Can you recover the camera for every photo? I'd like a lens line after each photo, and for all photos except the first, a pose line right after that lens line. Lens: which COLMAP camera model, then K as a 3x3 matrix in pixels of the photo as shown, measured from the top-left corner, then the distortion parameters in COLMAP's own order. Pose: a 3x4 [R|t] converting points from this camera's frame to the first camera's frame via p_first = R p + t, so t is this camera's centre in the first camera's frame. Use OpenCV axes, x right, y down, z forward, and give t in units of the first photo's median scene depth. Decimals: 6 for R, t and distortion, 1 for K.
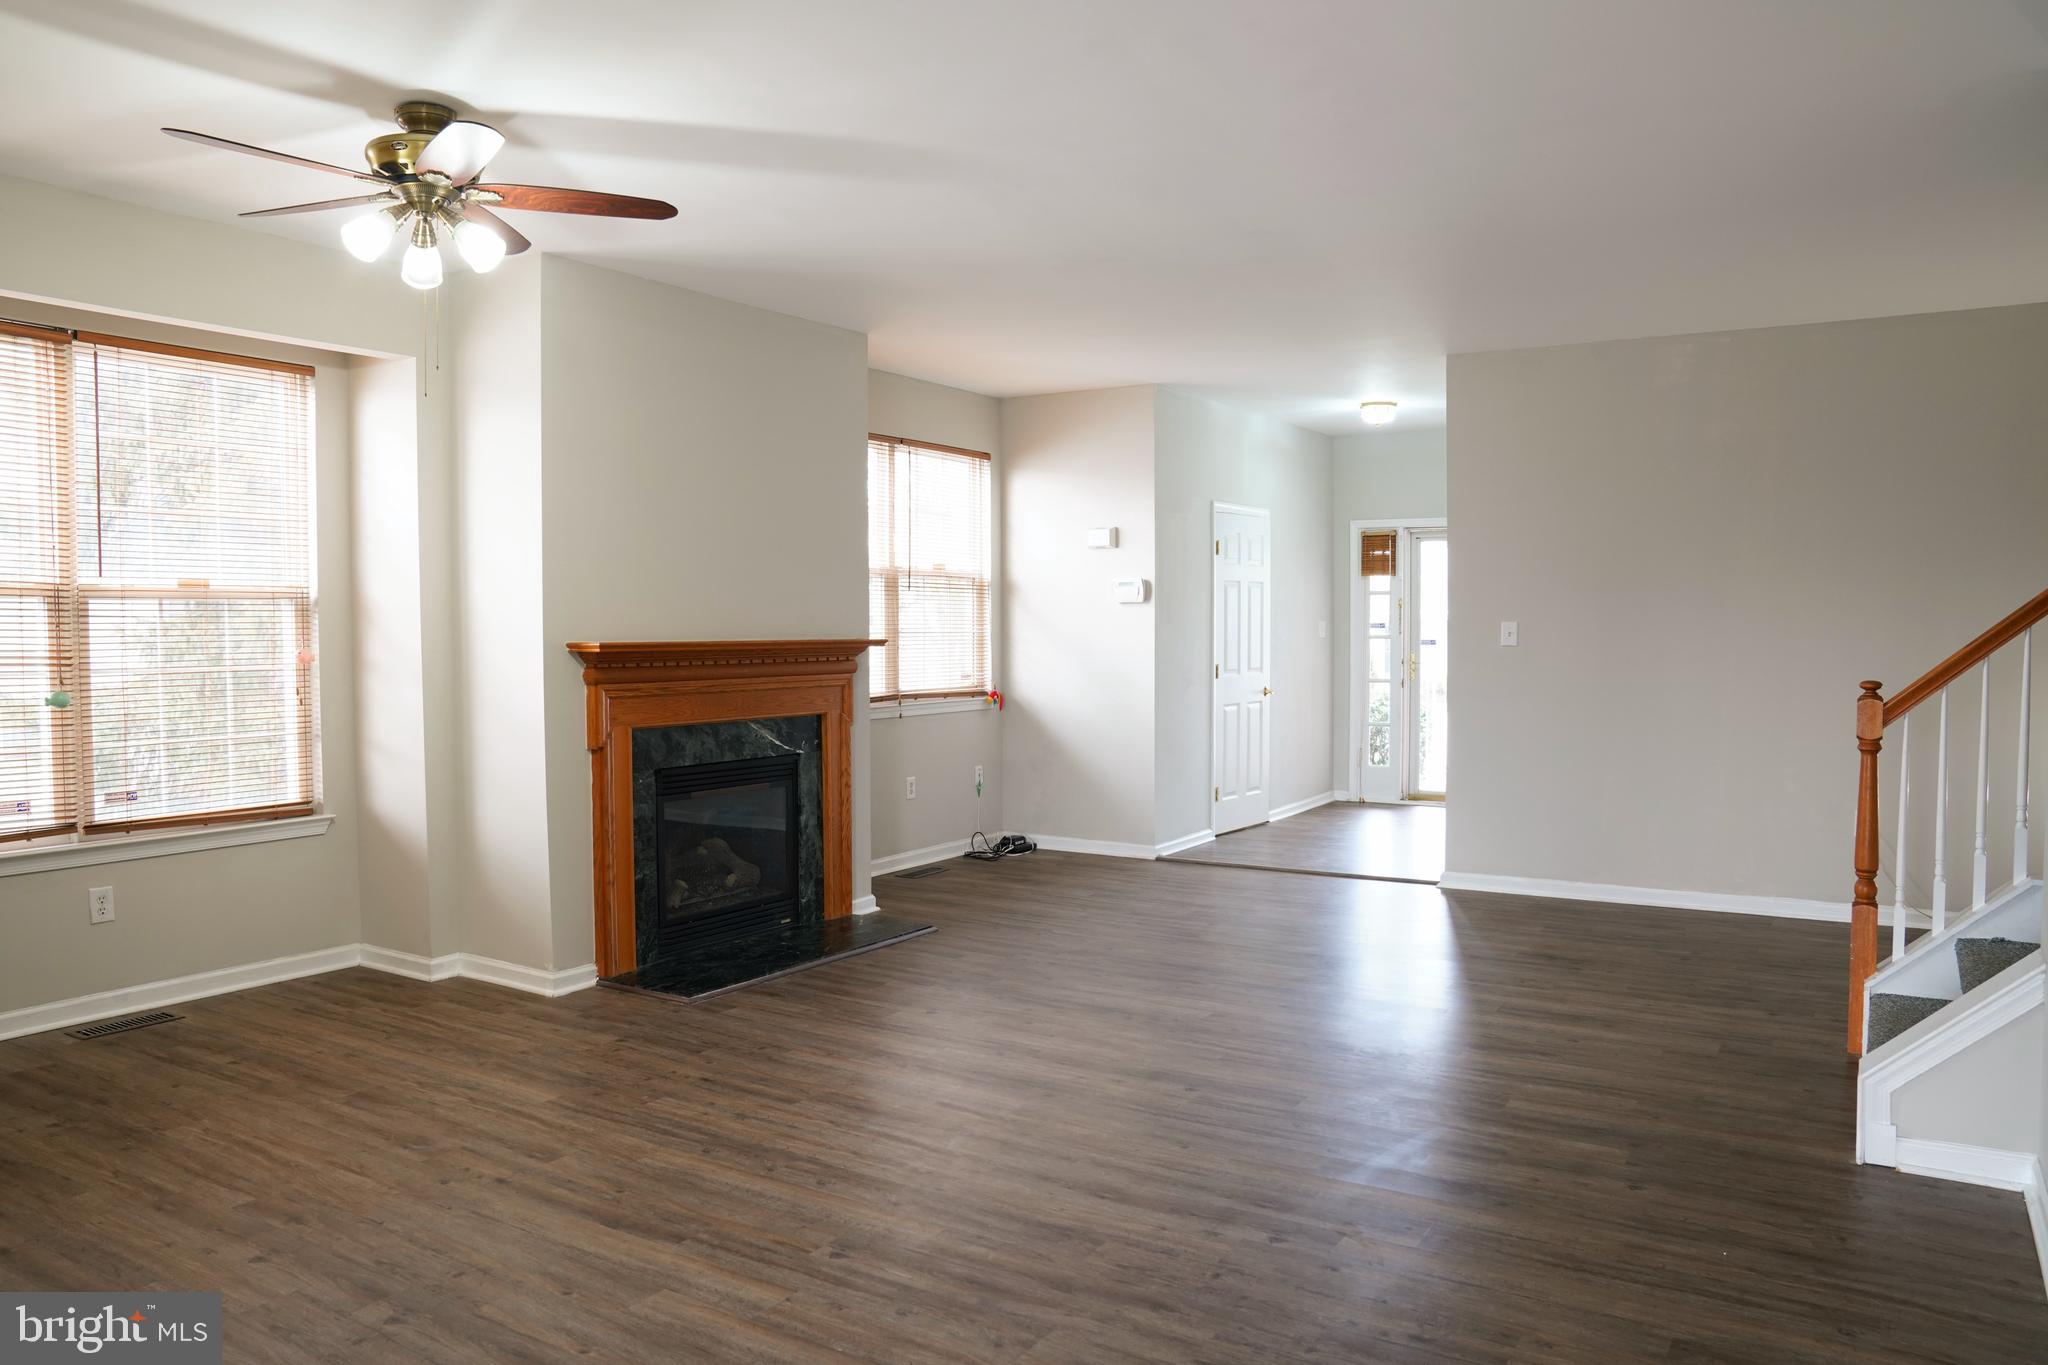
lens RADIAL K [[1424.4, 0, 1010.8], [0, 1424.4, 669.3], [0, 0, 1]] dist [-0.097371, 0.053615]
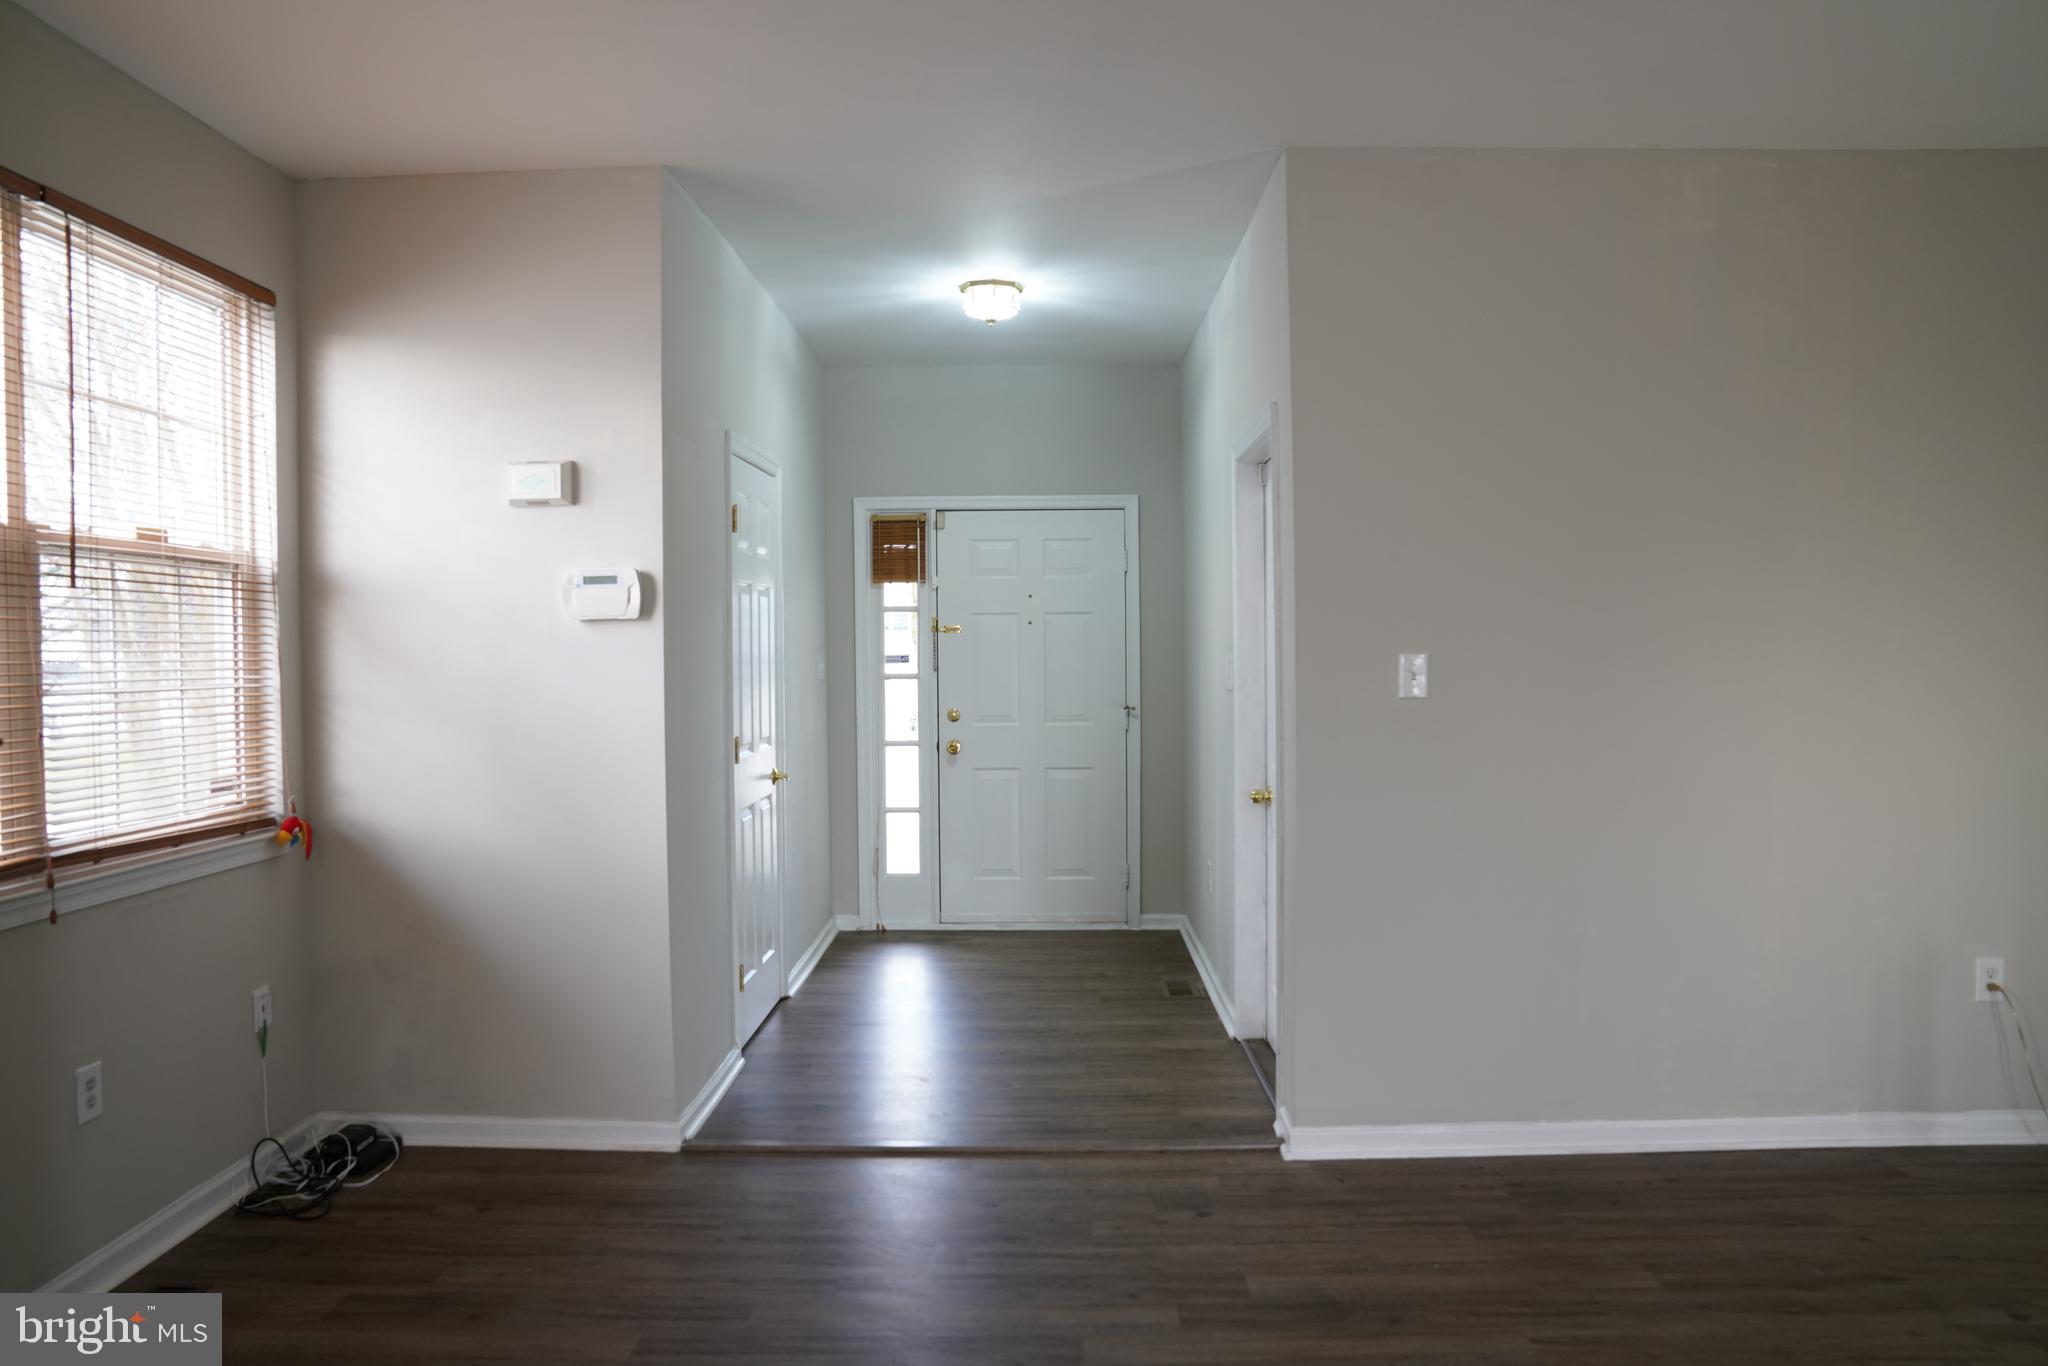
lens RADIAL K [[1424.4, 0, 1024.4], [0, 1424.4, 686.1], [0, 0, 1]] dist [-0.097371, 0.053615]
pose [[0.850344, -0.021064, 0.525806, -0.047073], [0.025986, 0.999660, -0.001980, -0.020131], [-0.525586, 0.015347, 0.850602, 0.527865]]
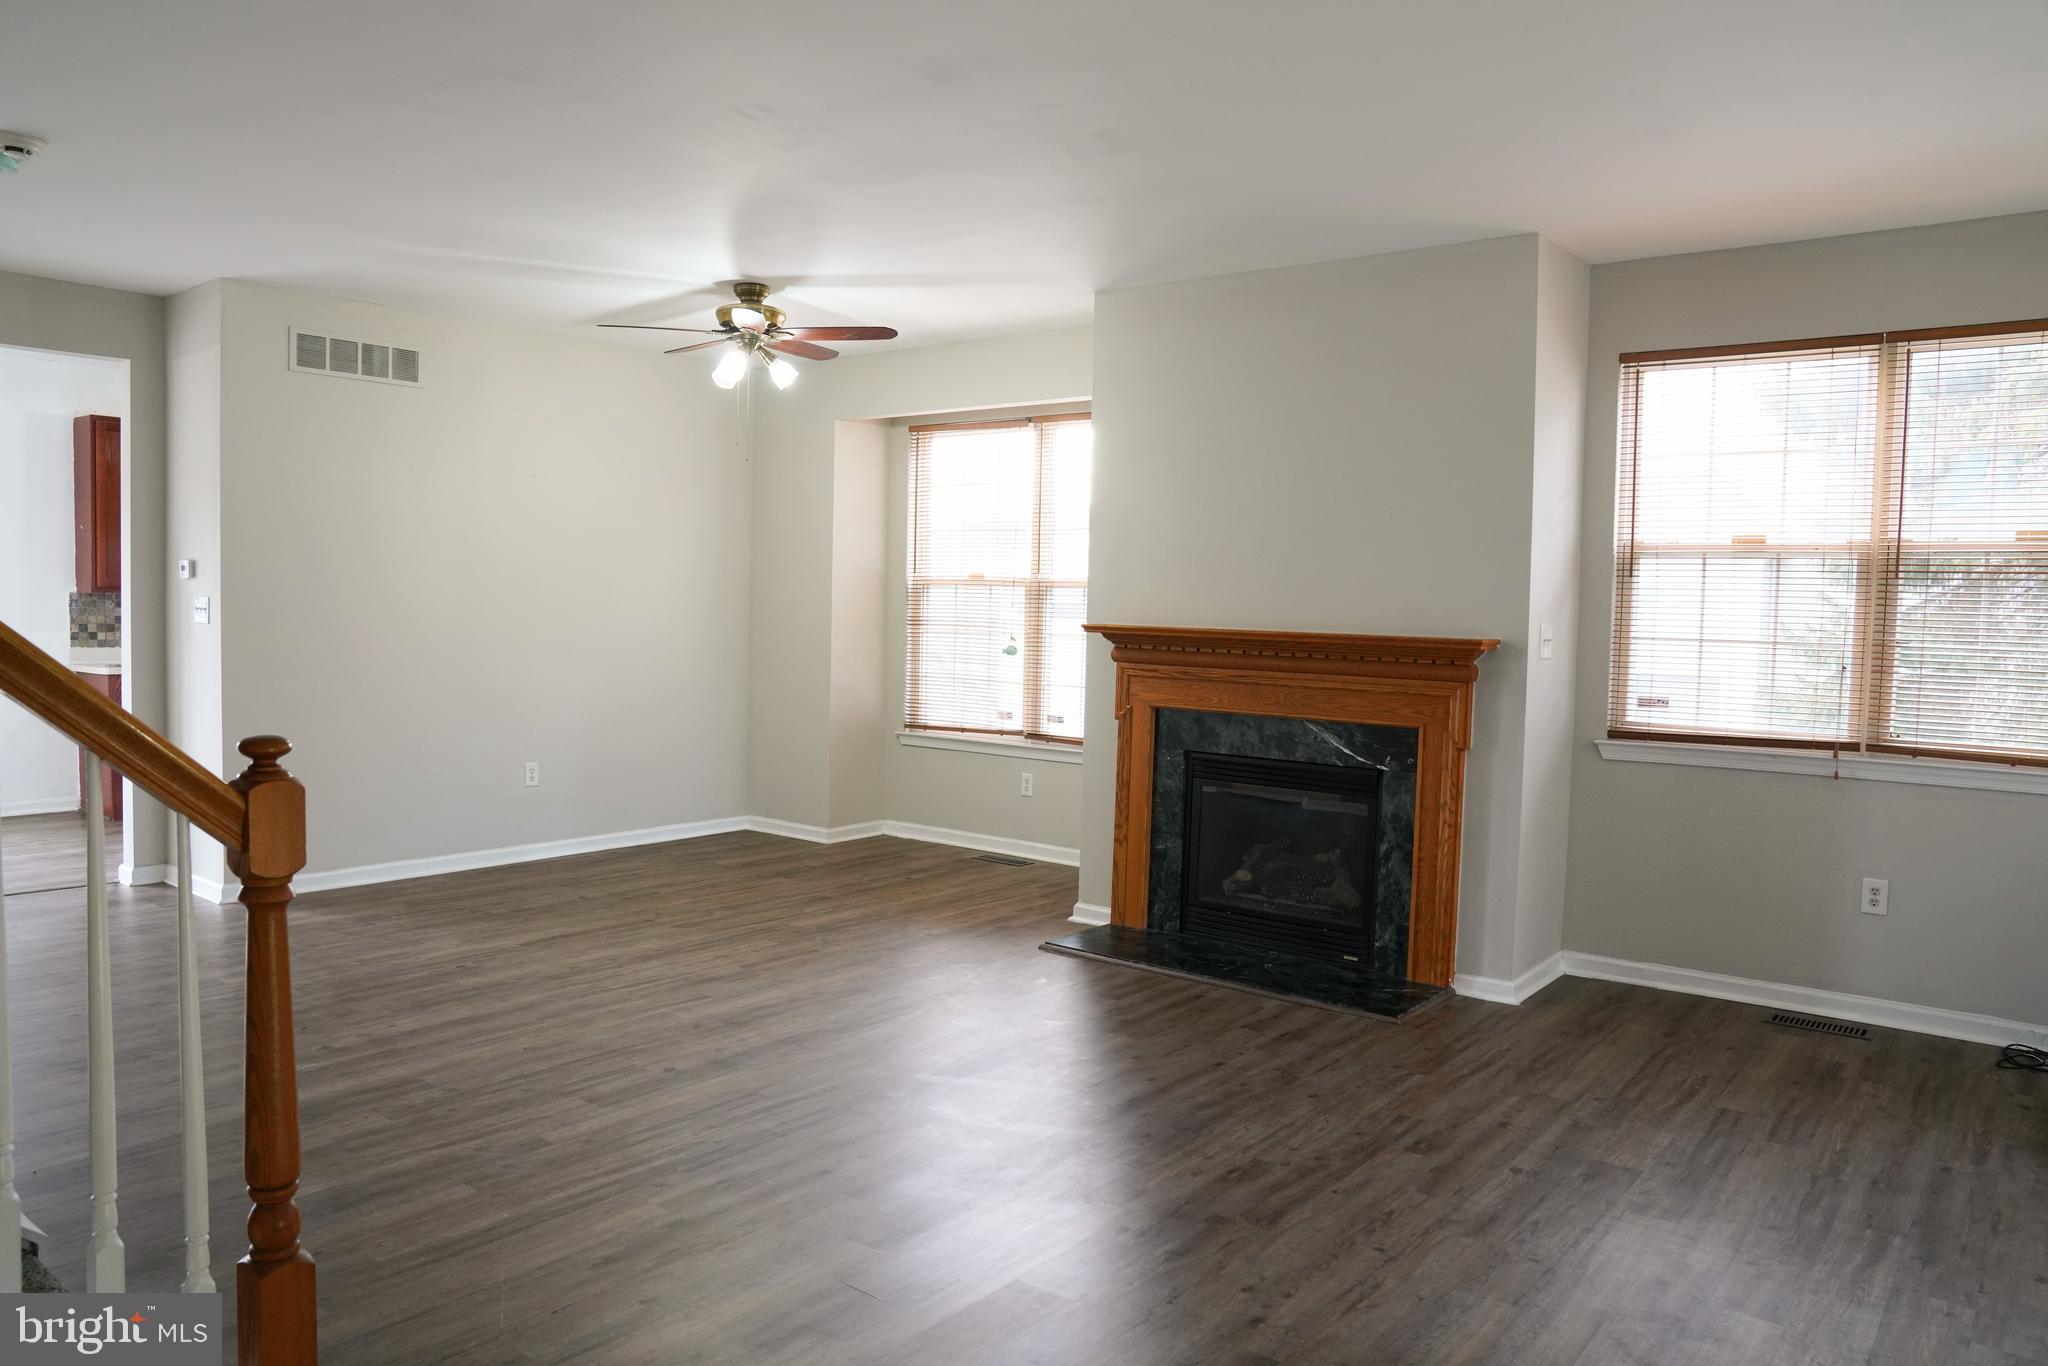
lens RADIAL K [[1424.4, 0, 1027.4], [0, 1424.4, 685.8], [0, 0, 1]] dist [-0.097371, 0.053615]
pose [[-0.088090, 0.058518, -0.994392, 0.539192], [-0.057668, 0.996299, 0.063739, -0.024504], [0.994442, 0.062959, -0.084390, 0.658804]]
